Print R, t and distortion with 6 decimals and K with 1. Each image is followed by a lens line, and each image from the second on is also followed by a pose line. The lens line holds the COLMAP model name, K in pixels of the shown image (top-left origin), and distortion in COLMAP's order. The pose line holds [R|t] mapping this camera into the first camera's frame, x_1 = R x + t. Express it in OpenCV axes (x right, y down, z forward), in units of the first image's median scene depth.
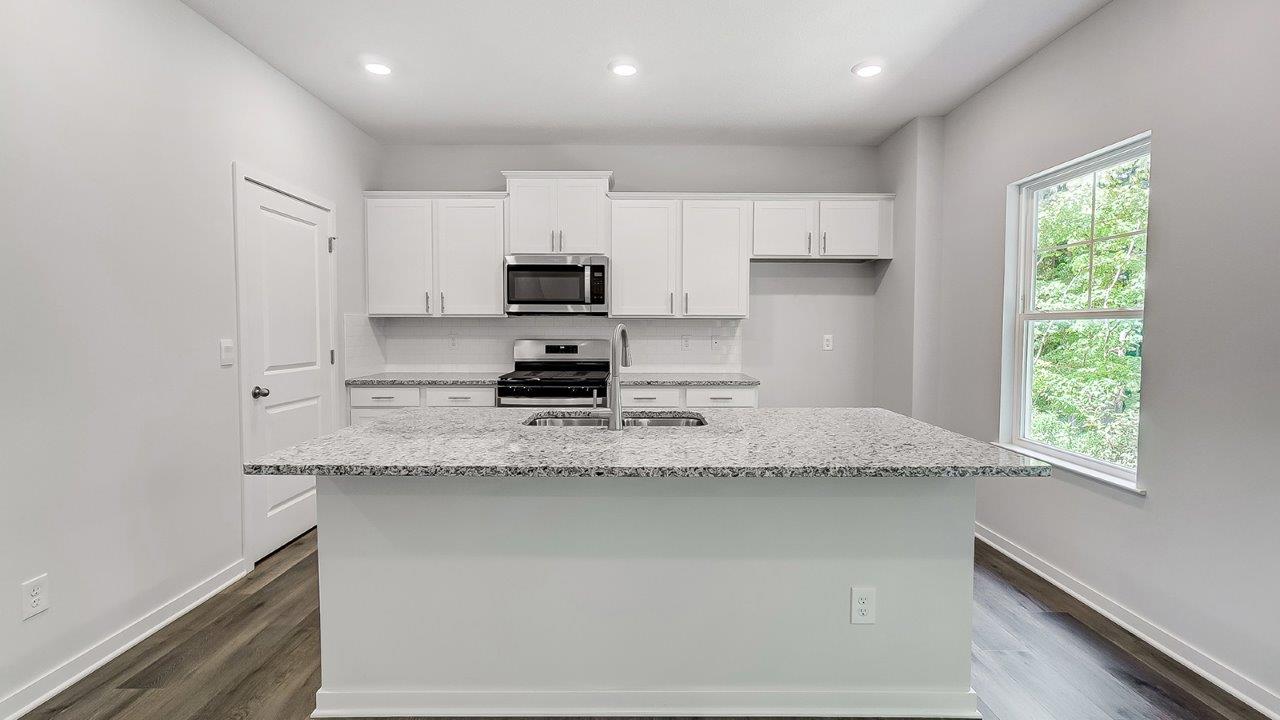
lens RADIAL K [[591.7, 0, 620.3], [0, 591.7, 350.6], [0, 0, 1]] dist [-0.023836, 0.000672]
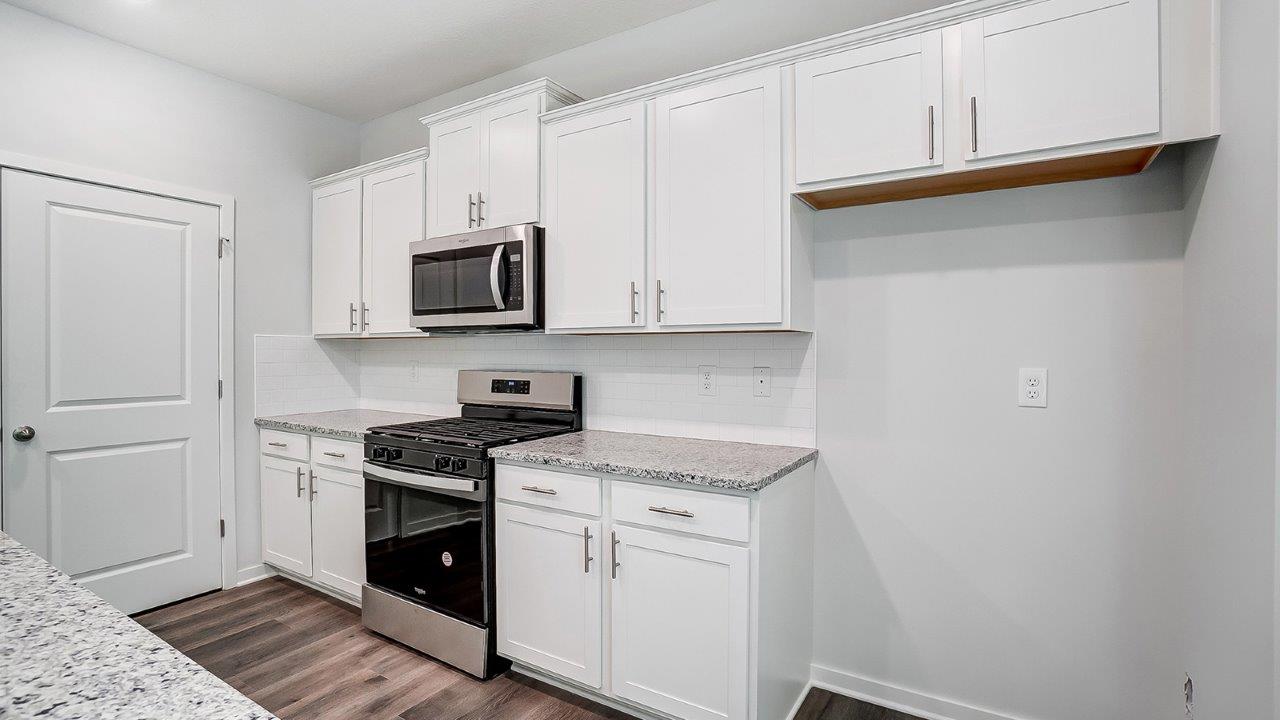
lens RADIAL K [[591.7, 0, 620.3], [0, 591.7, 350.6], [0, 0, 1]] dist [-0.023836, 0.000672]
pose [[0.851645, -0.003941, -0.524105, 0.343061], [-0.019221, 0.999064, -0.038746, -0.018984], [0.523767, 0.043072, 0.850772, 0.561525]]
